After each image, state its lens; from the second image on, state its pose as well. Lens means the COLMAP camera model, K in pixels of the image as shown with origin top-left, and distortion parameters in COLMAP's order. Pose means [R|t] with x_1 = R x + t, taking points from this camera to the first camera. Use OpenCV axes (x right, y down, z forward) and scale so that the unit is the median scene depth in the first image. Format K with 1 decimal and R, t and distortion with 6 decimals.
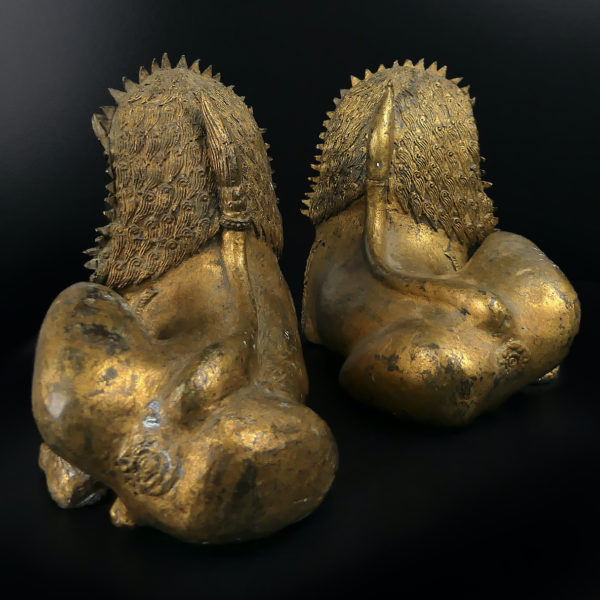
lens RADIAL K [[730.5, 0, 300.7], [0, 730.5, 277.3], [0, 0, 1]] dist [-0.002556, 0.000002]
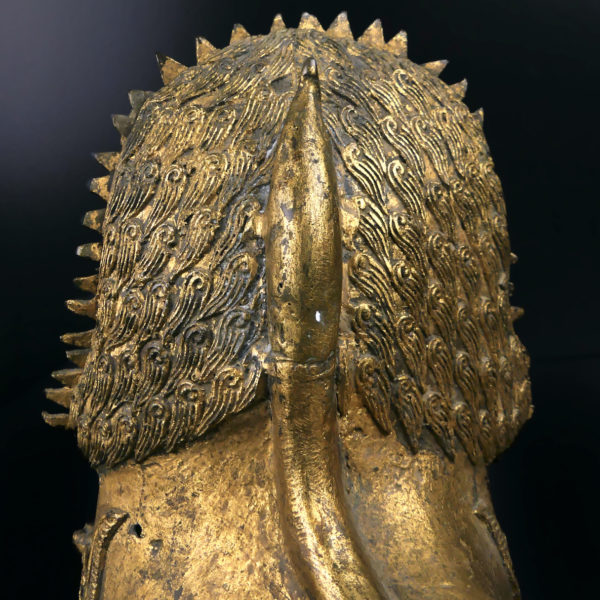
lens RADIAL K [[730.5, 0, 300.7], [0, 730.5, 277.3], [0, 0, 1]] dist [-0.002556, 0.000002]
pose [[0.904916, -0.104234, 0.412628, -0.031238], [0.114248, 0.993452, 0.000403, -0.165109], [-0.409968, 0.046777, 0.910900, 0.677491]]
